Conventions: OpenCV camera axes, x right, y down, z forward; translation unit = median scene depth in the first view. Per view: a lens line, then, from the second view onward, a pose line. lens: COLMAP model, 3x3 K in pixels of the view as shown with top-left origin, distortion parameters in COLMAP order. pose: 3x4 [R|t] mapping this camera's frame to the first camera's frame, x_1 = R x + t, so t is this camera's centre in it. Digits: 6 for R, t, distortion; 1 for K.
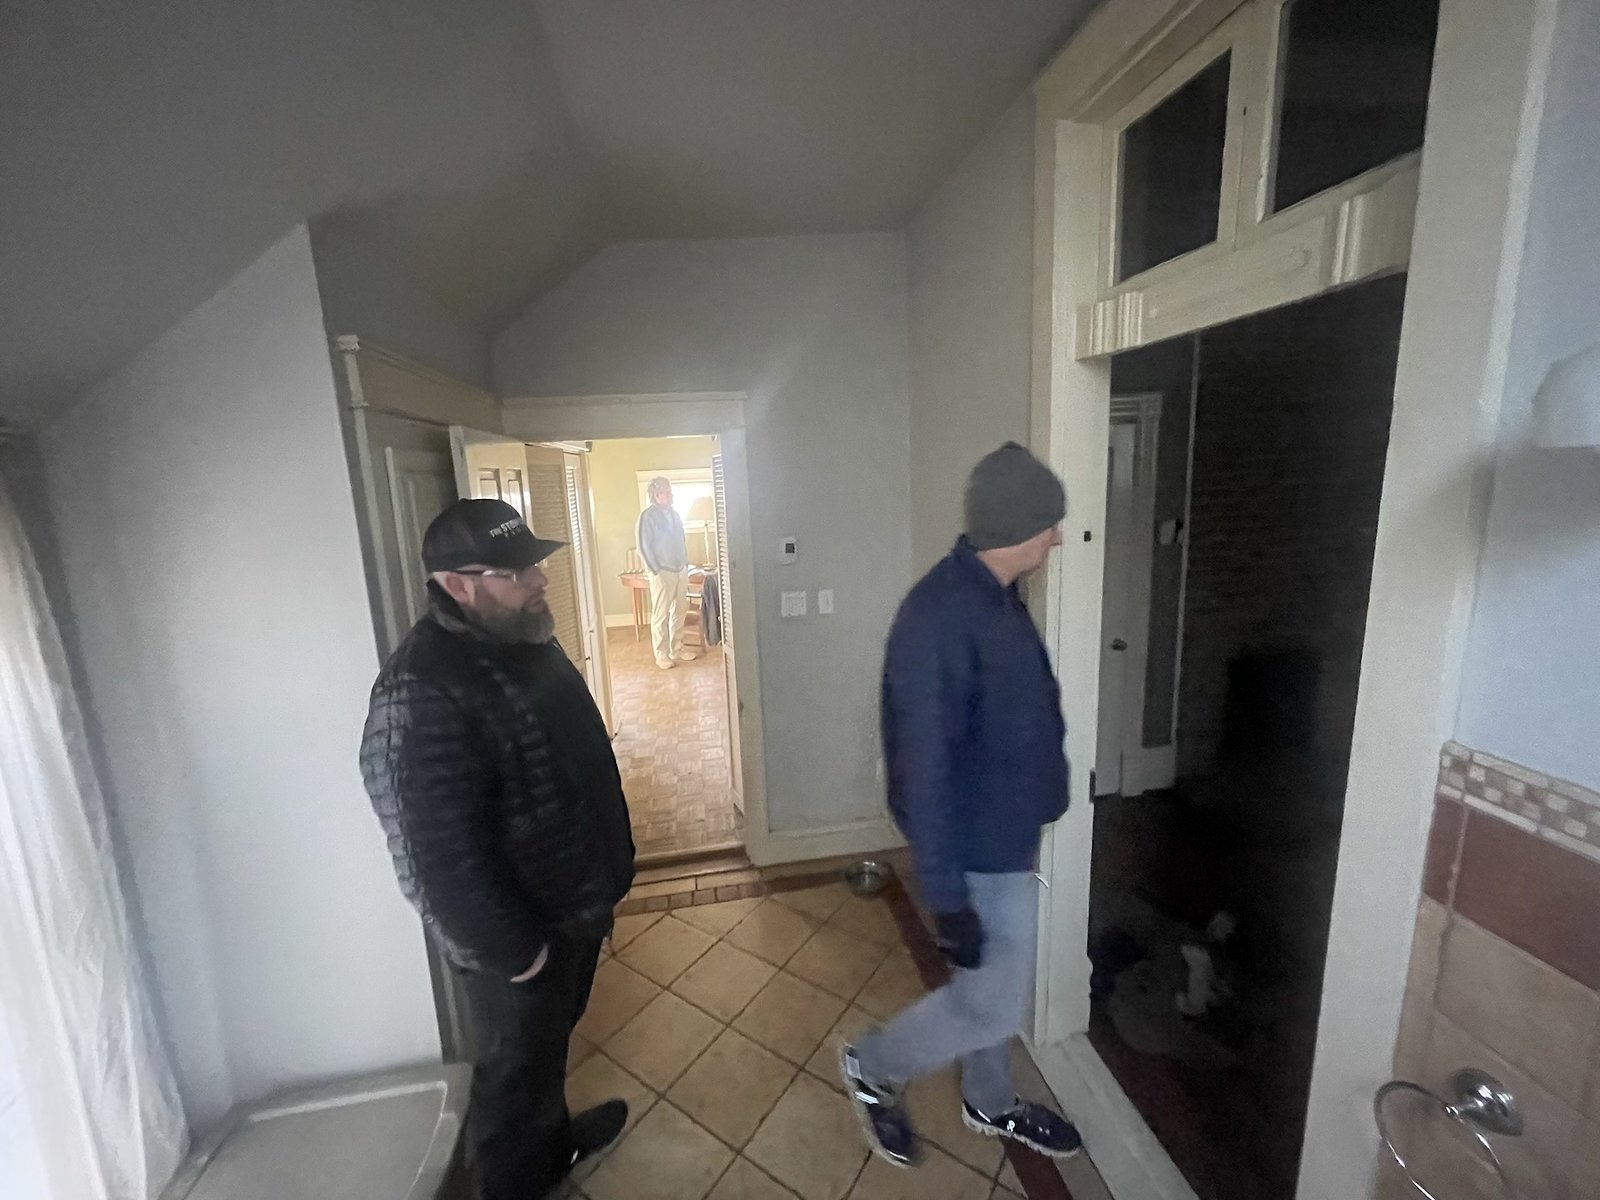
lens RADIAL K [[650.3, 0, 799.6], [0, 650.3, 593.5], [0, 0, 1]] dist [-0.001212, -0.000181]
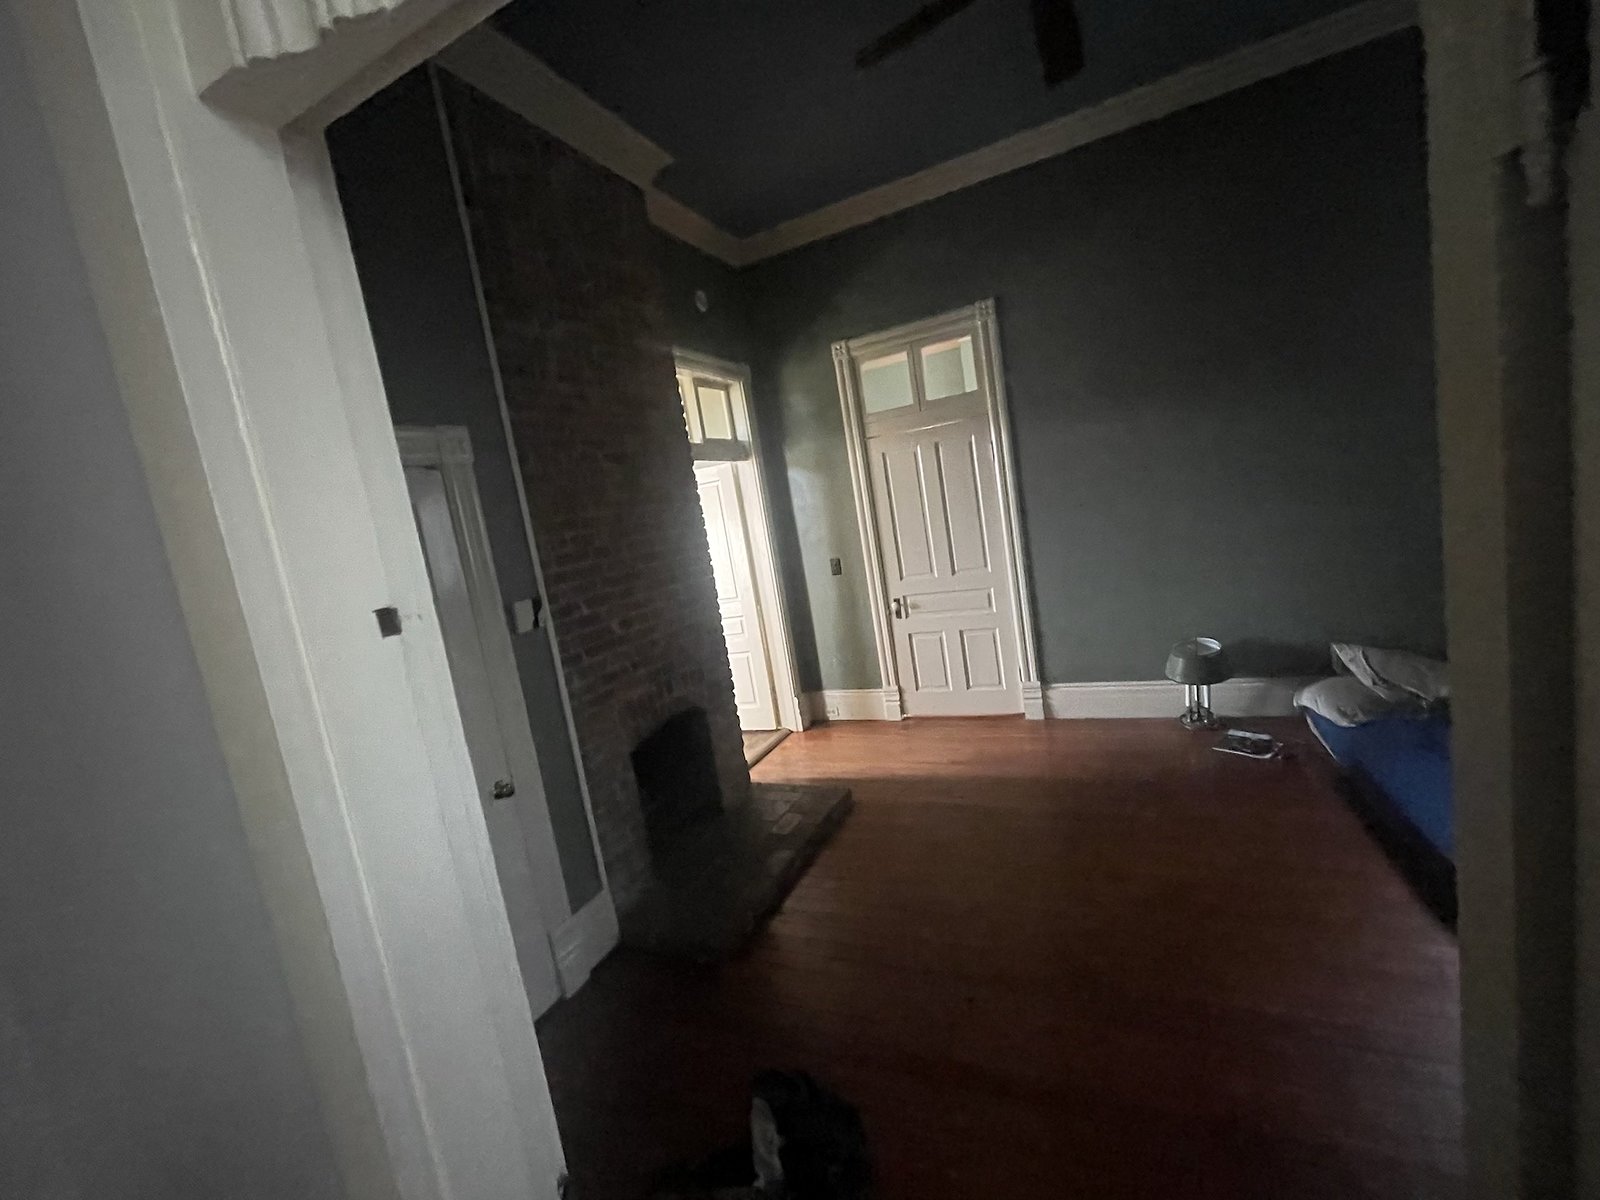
lens RADIAL K [[650.3, 0, 799.6], [0, 650.3, 593.5], [0, 0, 1]] dist [-0.001212, -0.000181]
pose [[0.559640, -0.153900, 0.814321, 0.150100], [0.284205, 0.958659, -0.014141, -0.020518], [-0.778480, 0.239348, 0.580243, 0.329973]]
